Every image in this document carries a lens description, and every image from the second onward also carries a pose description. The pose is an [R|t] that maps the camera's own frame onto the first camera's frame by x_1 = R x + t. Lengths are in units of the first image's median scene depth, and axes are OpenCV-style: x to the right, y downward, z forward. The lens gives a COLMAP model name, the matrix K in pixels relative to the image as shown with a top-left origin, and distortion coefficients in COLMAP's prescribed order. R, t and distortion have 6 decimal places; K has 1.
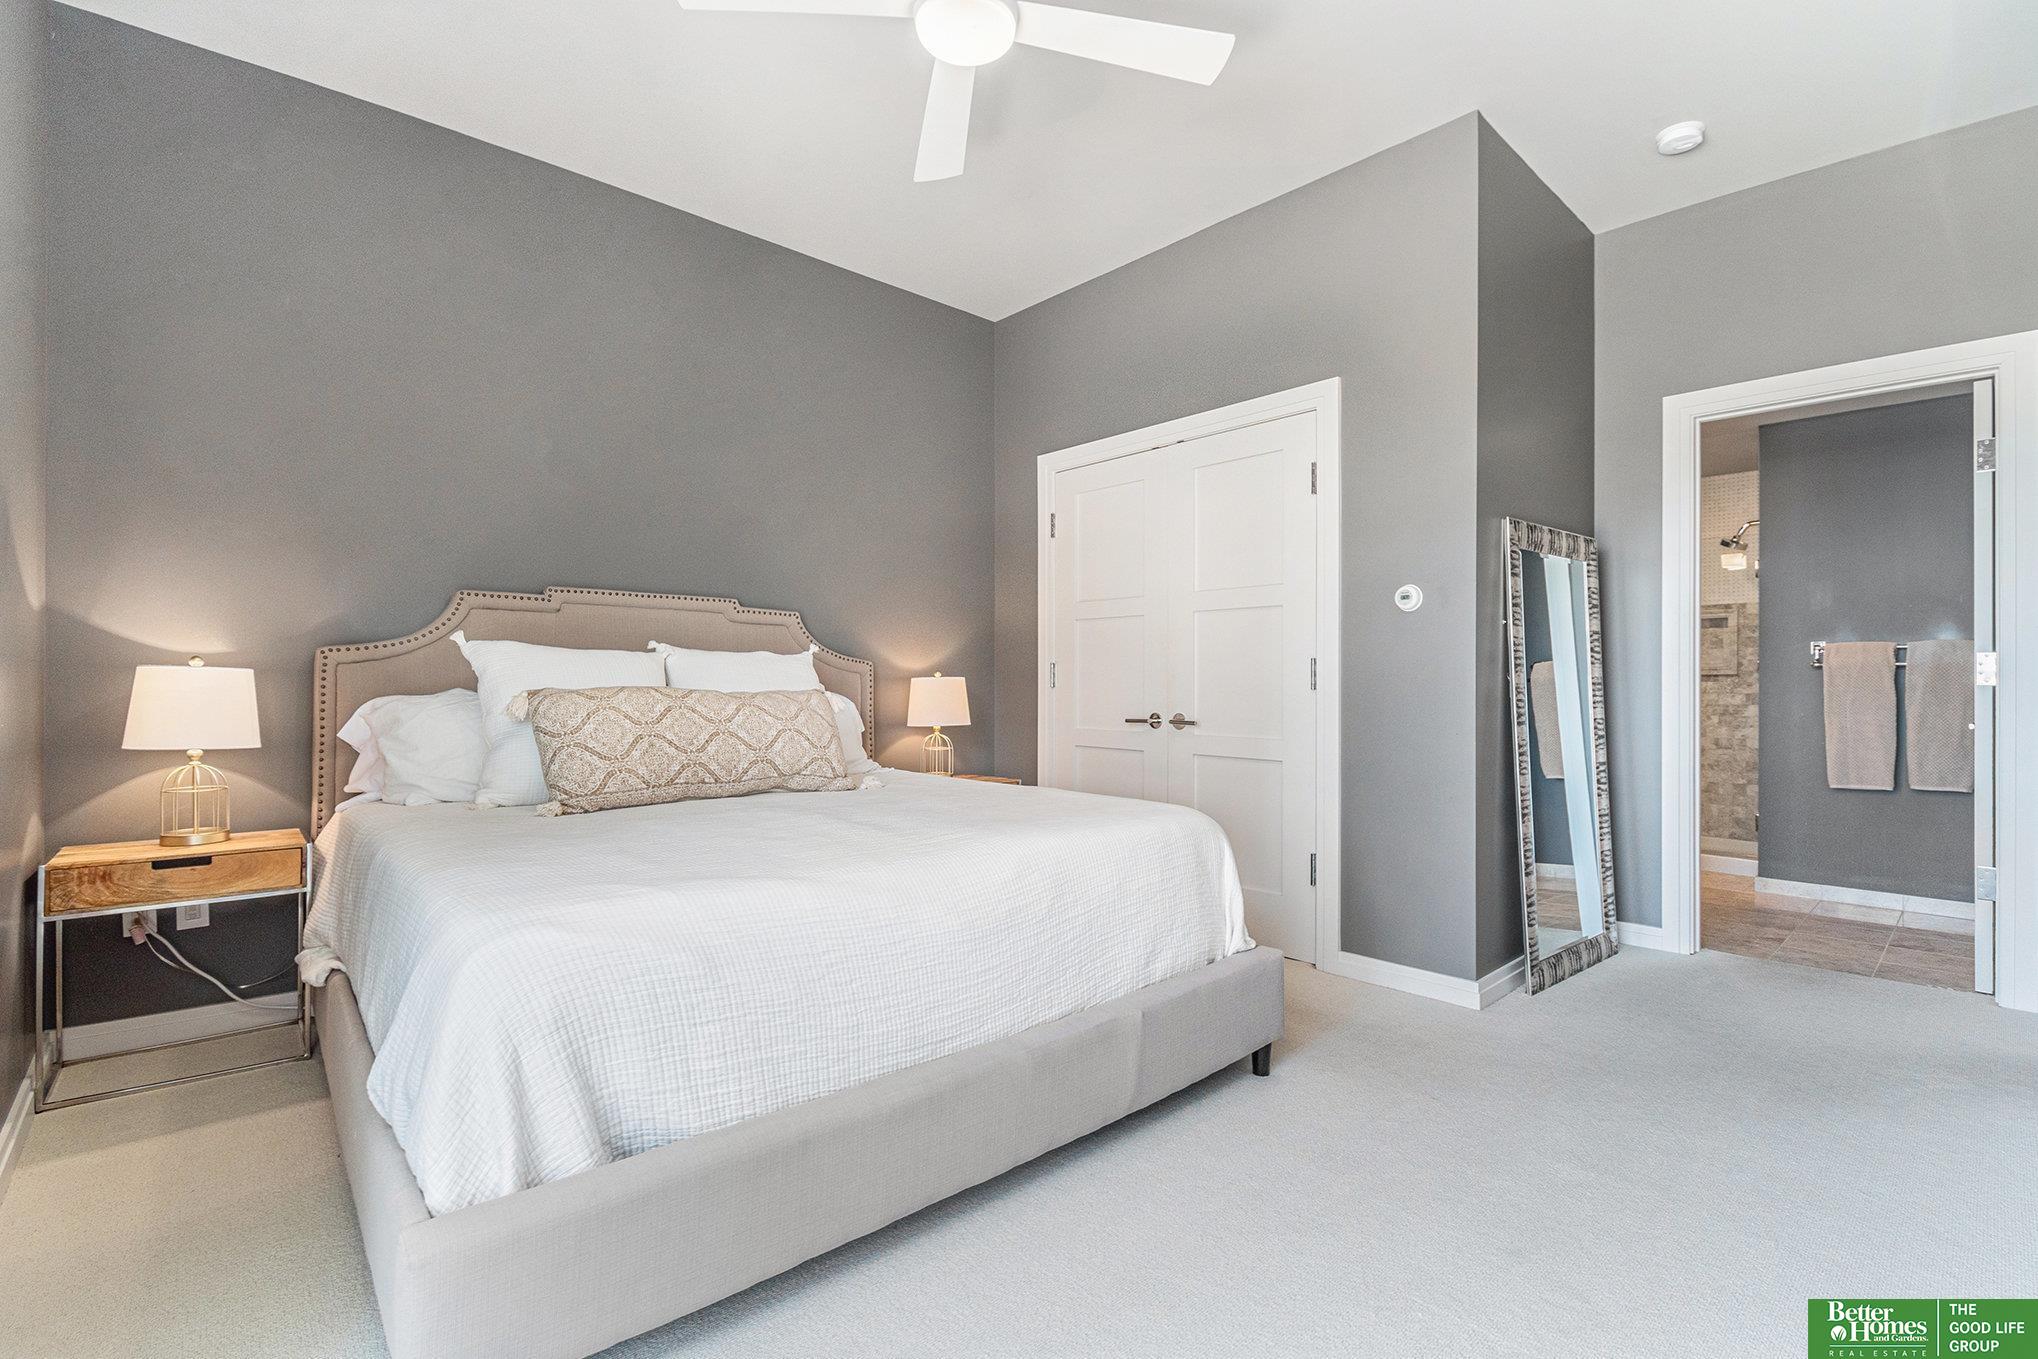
lens RADIAL K [[919.7, 0, 1016.1], [0, 919.7, 674.4], [0, 0, 1]] dist [-0.028060, -0.002220]
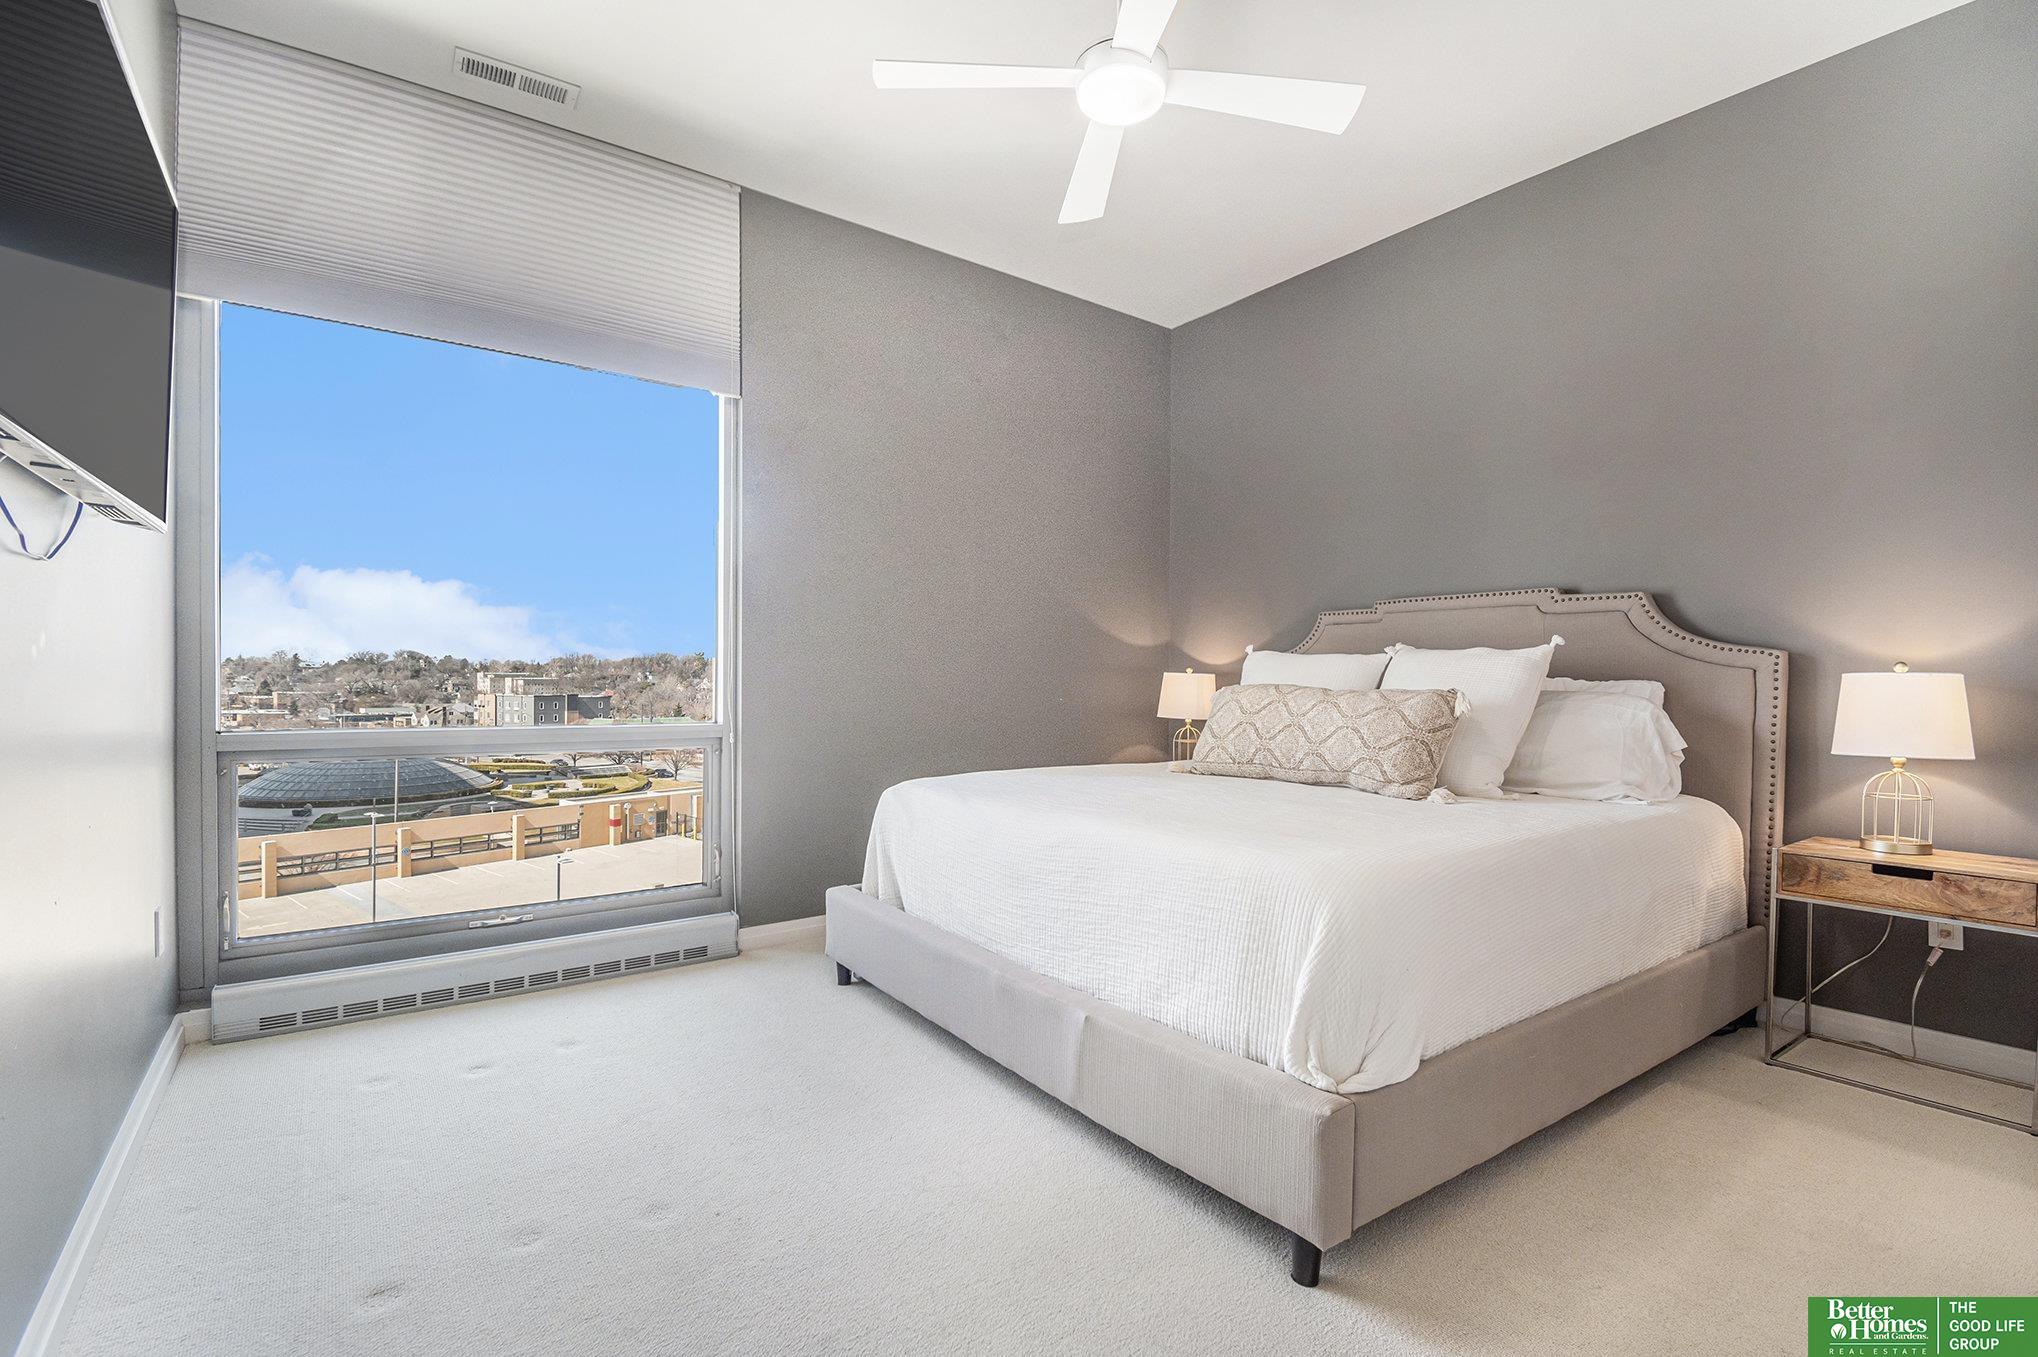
lens RADIAL K [[919.7, 0, 1006.1], [0, 919.7, 689.2], [0, 0, 1]] dist [-0.028060, -0.002220]
pose [[-0.129114, 0.003723, -0.991623, 0.730581], [0.004110, 0.999986, 0.003219, 0.012159], [0.991621, -0.003660, -0.129127, 0.686448]]
